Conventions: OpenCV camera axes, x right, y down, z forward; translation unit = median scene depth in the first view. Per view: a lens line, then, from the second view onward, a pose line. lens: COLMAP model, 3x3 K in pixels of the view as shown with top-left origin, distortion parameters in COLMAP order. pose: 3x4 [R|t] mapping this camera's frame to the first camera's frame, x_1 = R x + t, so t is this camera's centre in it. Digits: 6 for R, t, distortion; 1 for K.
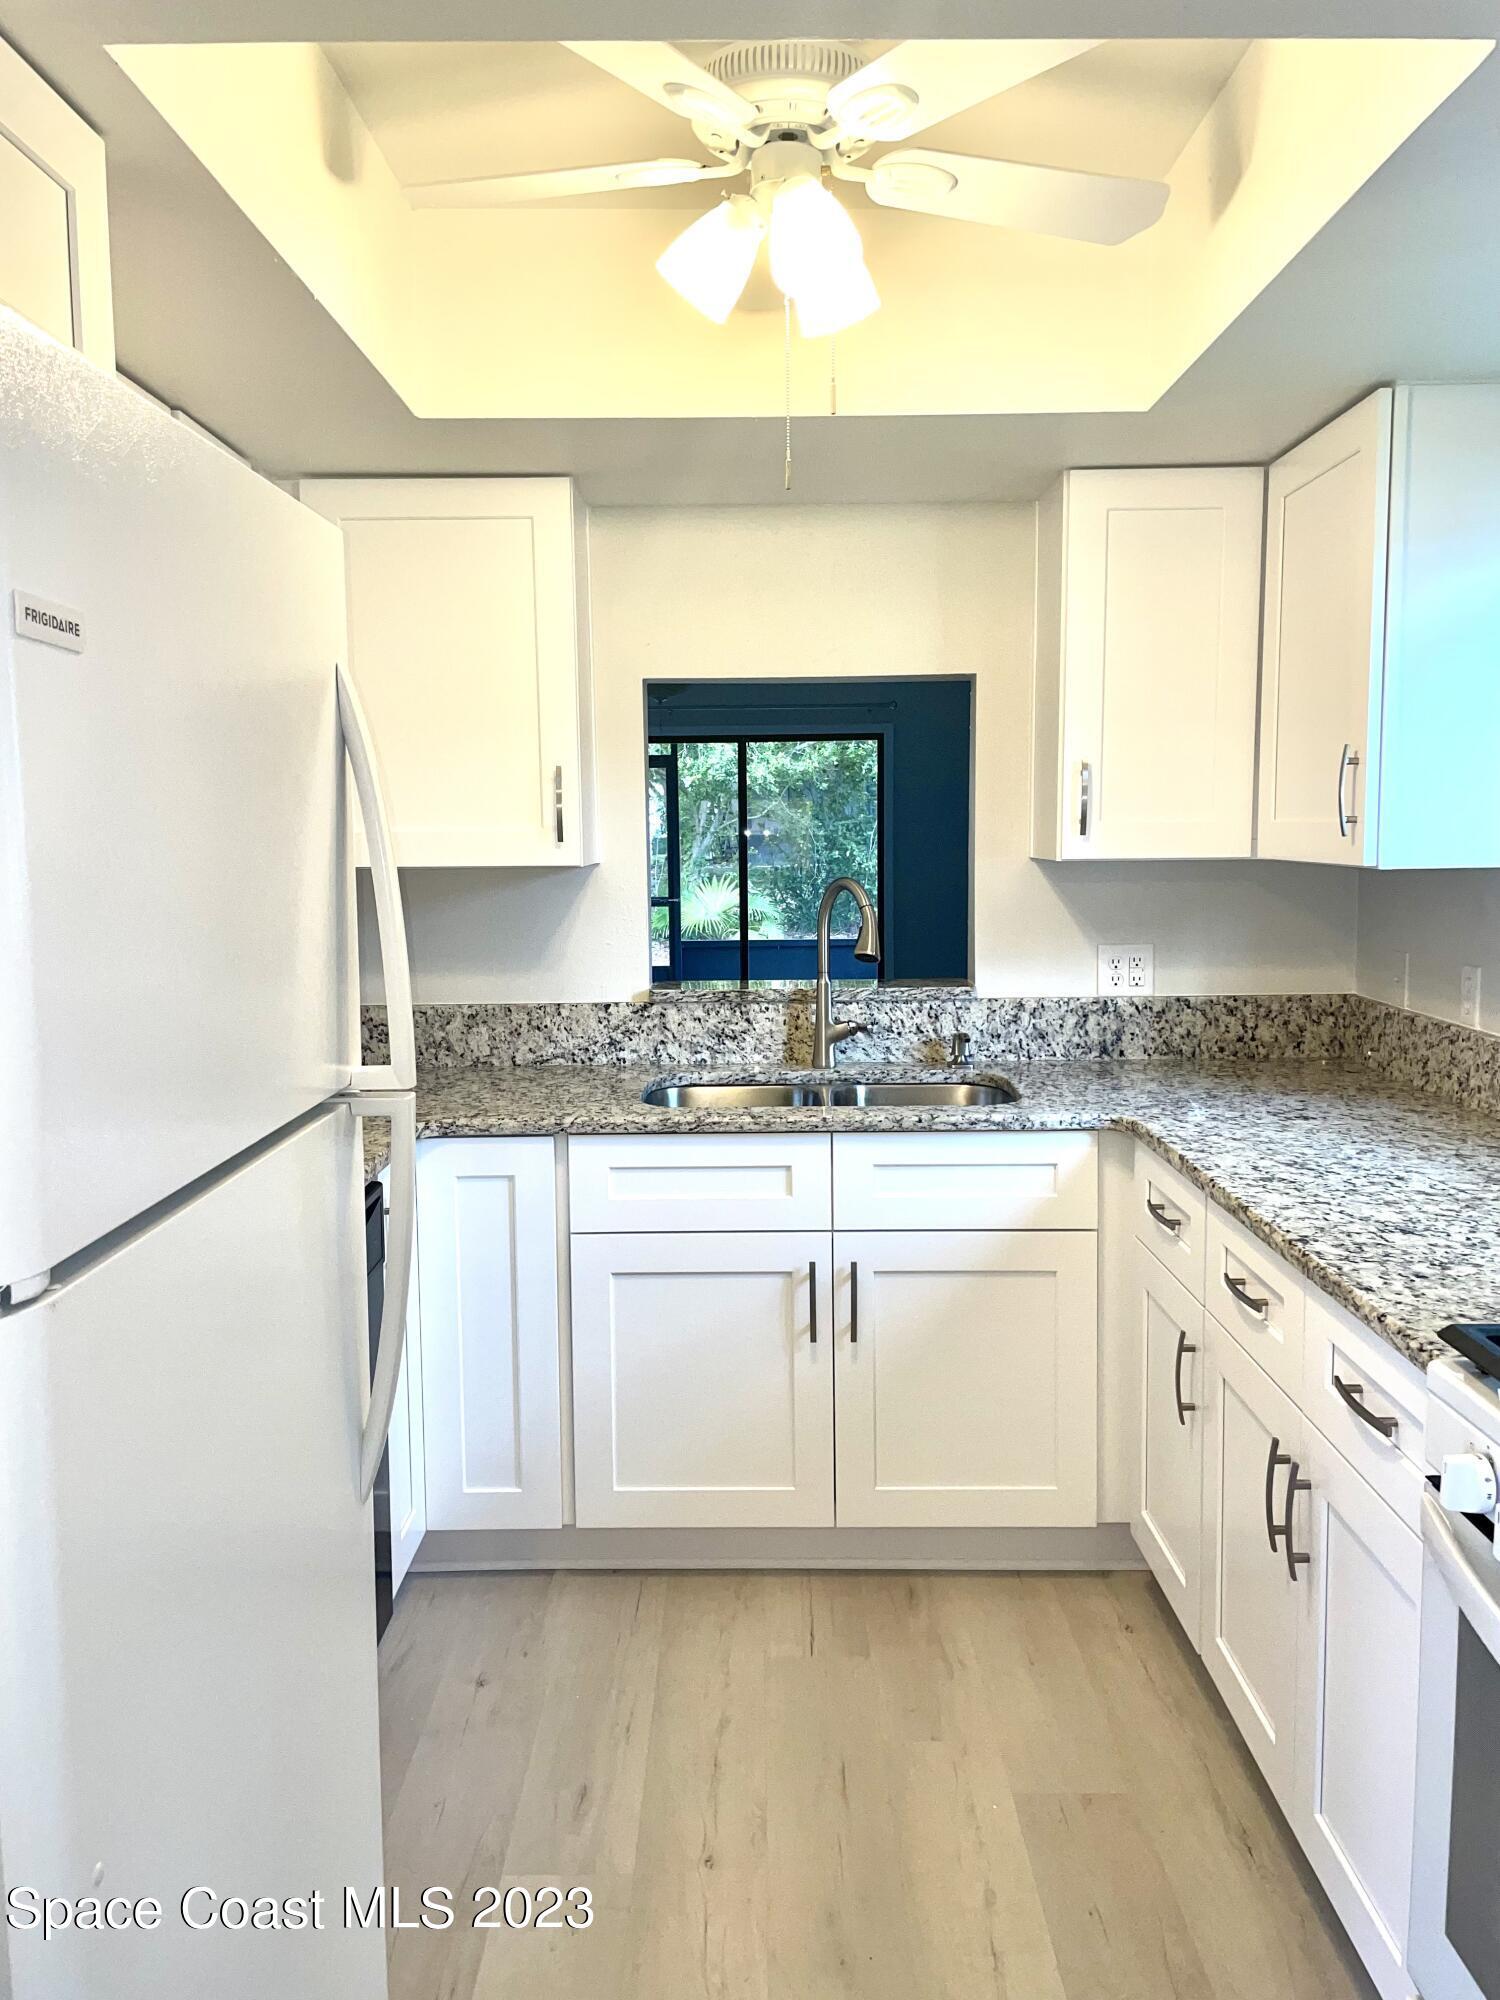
lens RADIAL K [[1506.0, 0, 747.3], [0, 1506.0, 968.4], [0, 0, 1]] dist [0.093279, -0.128037]
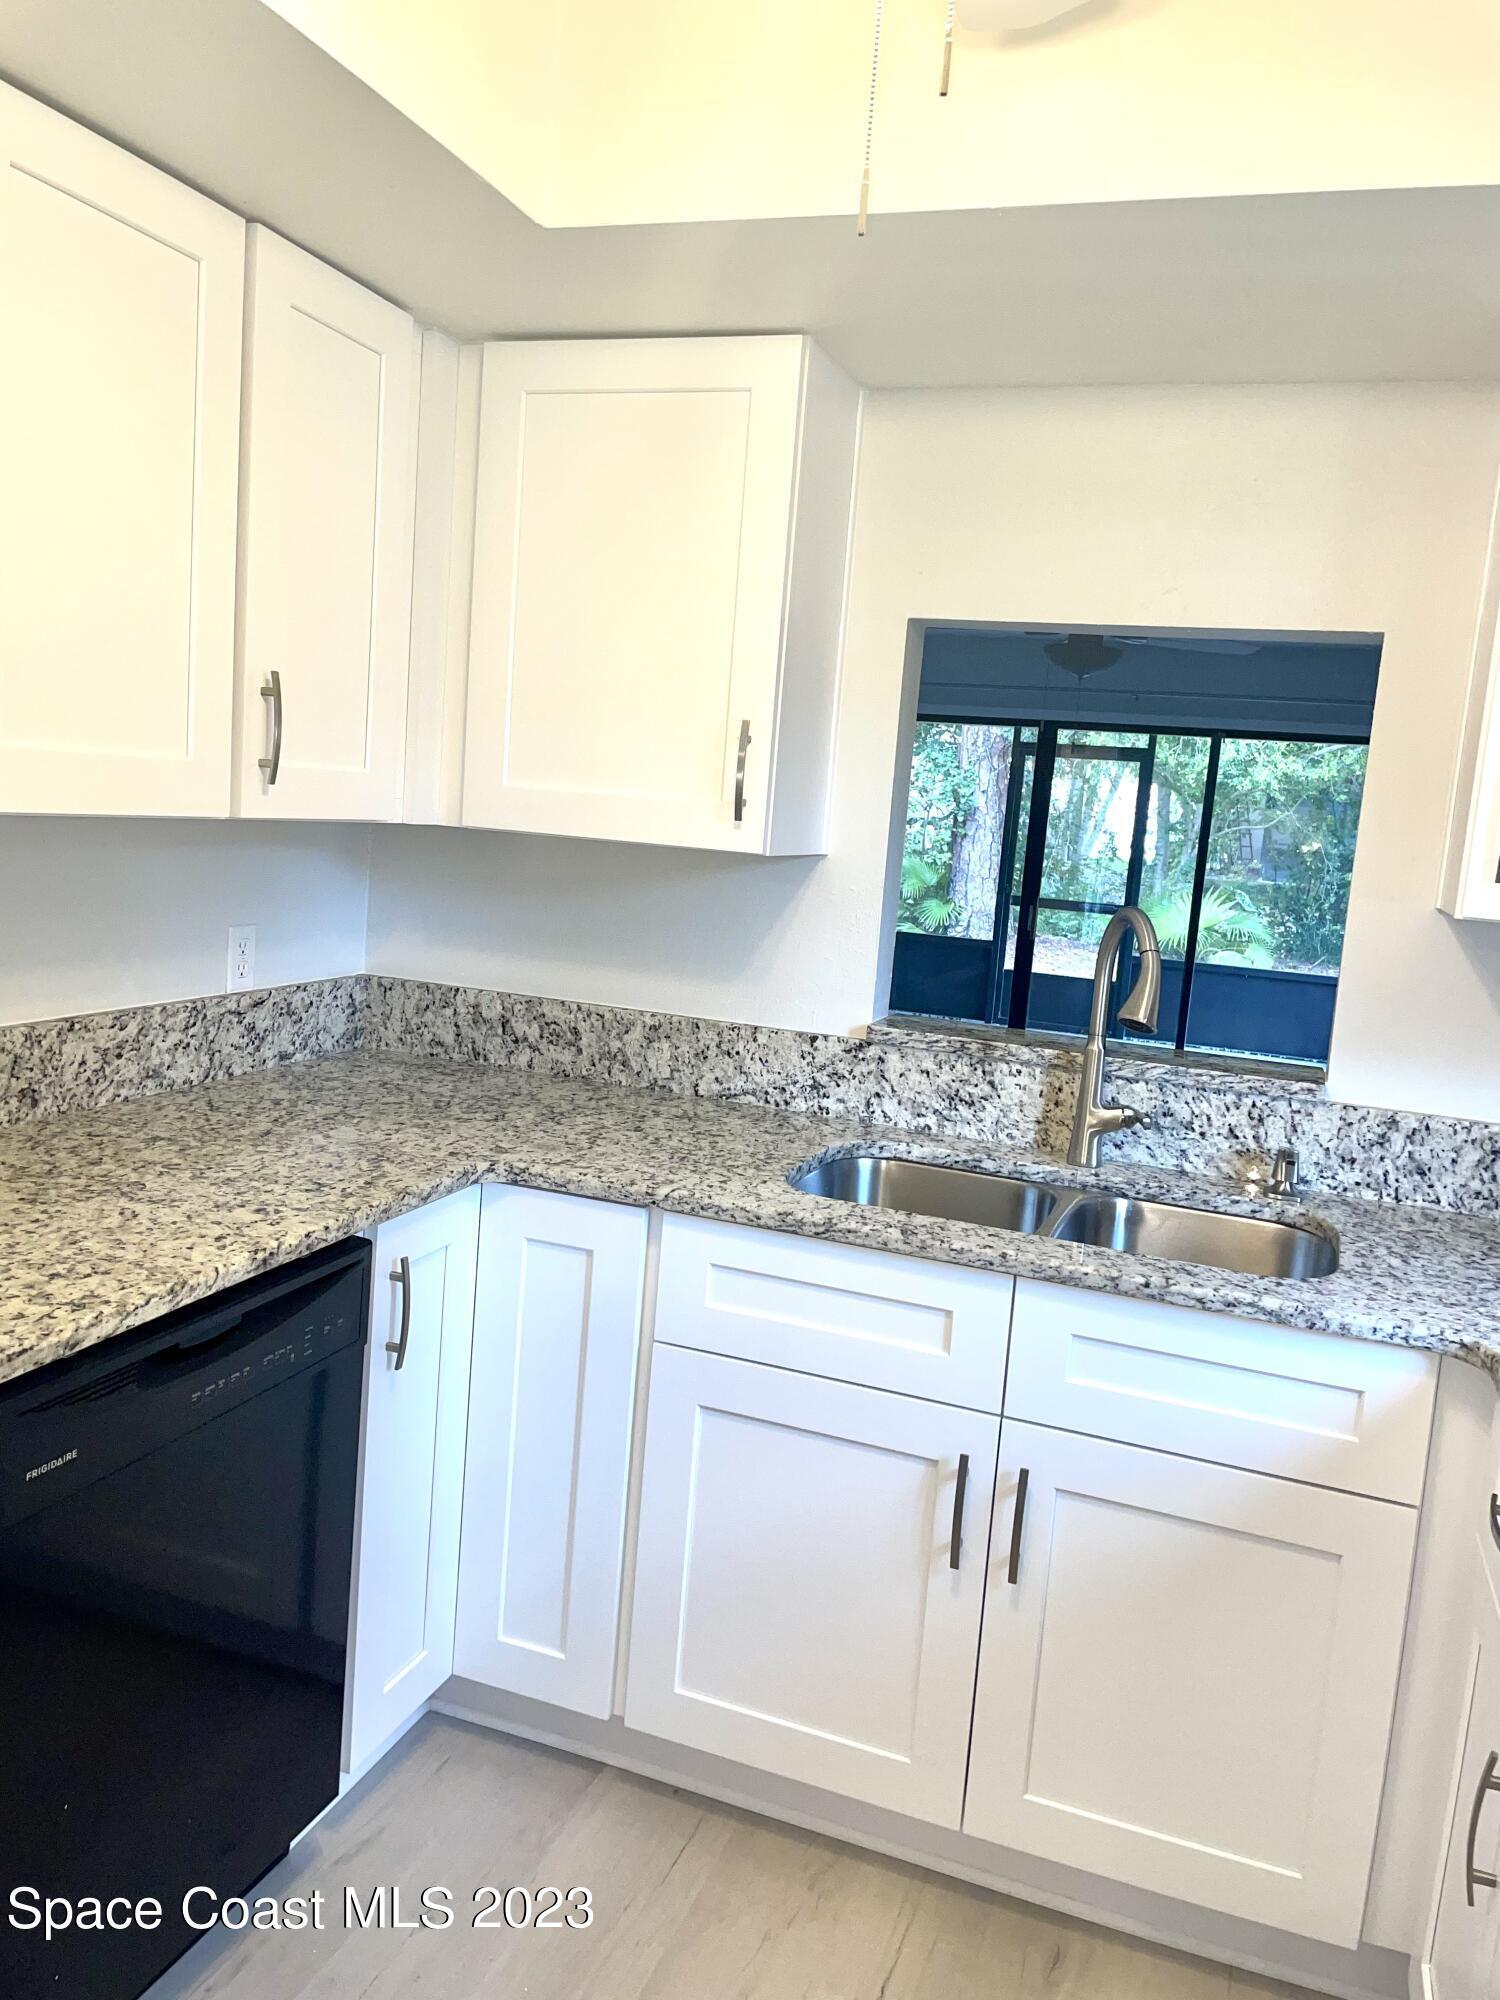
lens RADIAL K [[1506.0, 0, 747.3], [0, 1506.0, 968.4], [0, 0, 1]] dist [0.093279, -0.128037]
pose [[0.937877, 0.123158, -0.324375, 0.122971], [-0.120721, 0.992300, 0.027708, -0.028303], [0.325289, 0.013172, 0.945523, 0.253952]]
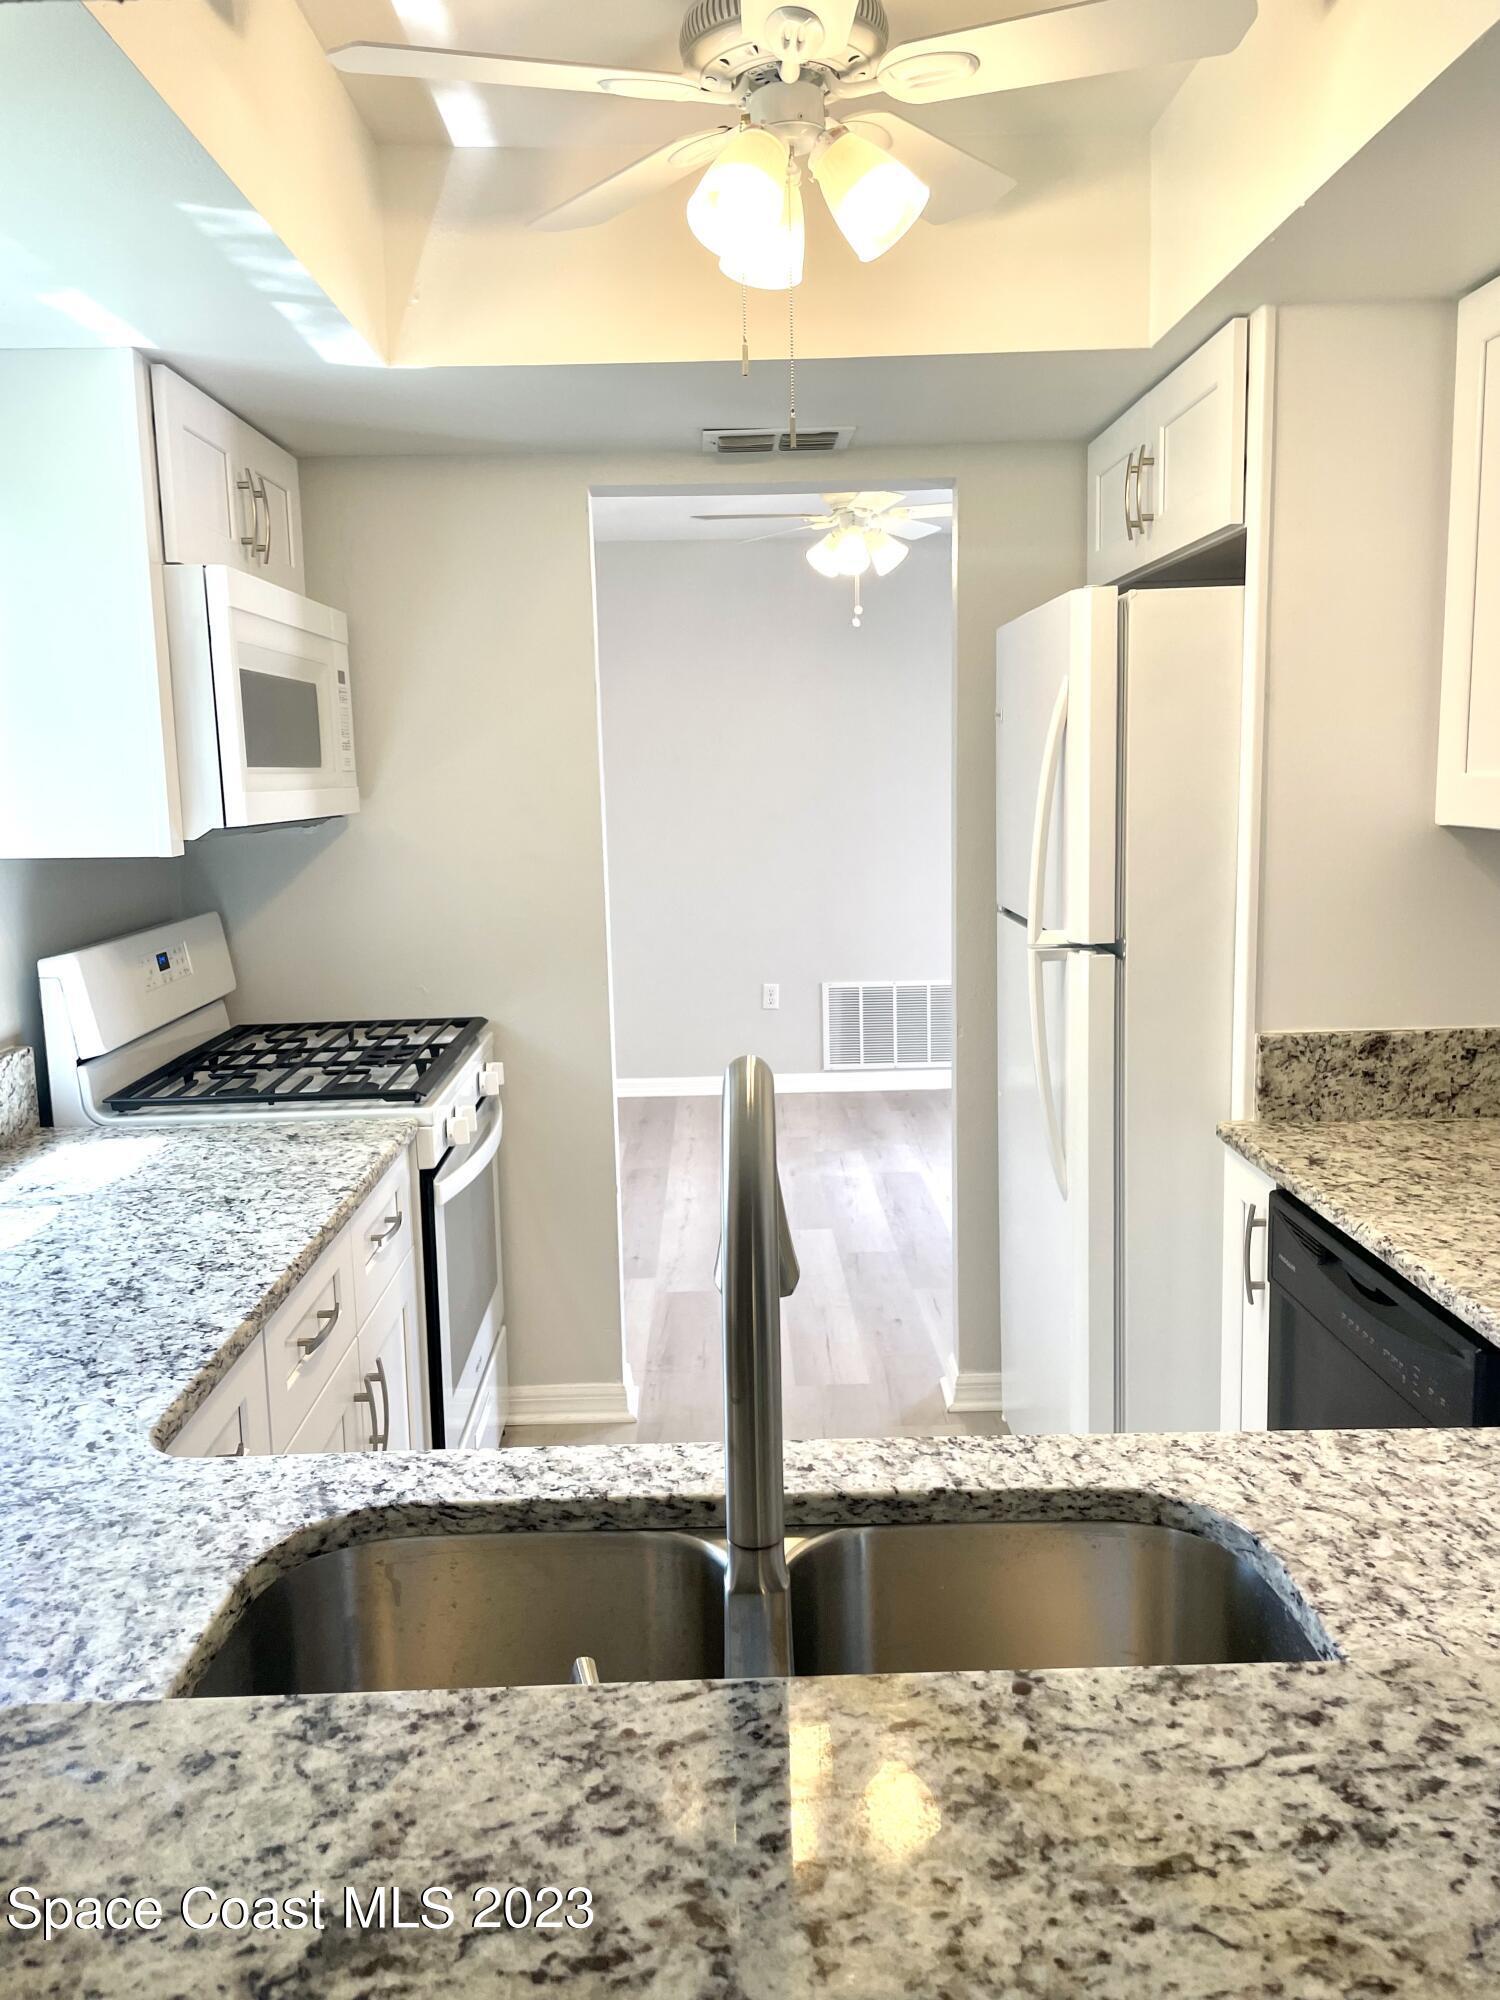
lens RADIAL K [[1506.0, 0, 747.3], [0, 1506.0, 968.4], [0, 0, 1]] dist [0.093279, -0.128037]
pose [[-0.998937, 0.038662, -0.025083, 0.054132], [0.031806, 0.972227, 0.231867, -0.127216], [0.033351, 0.230823, -0.972424, 1.172558]]
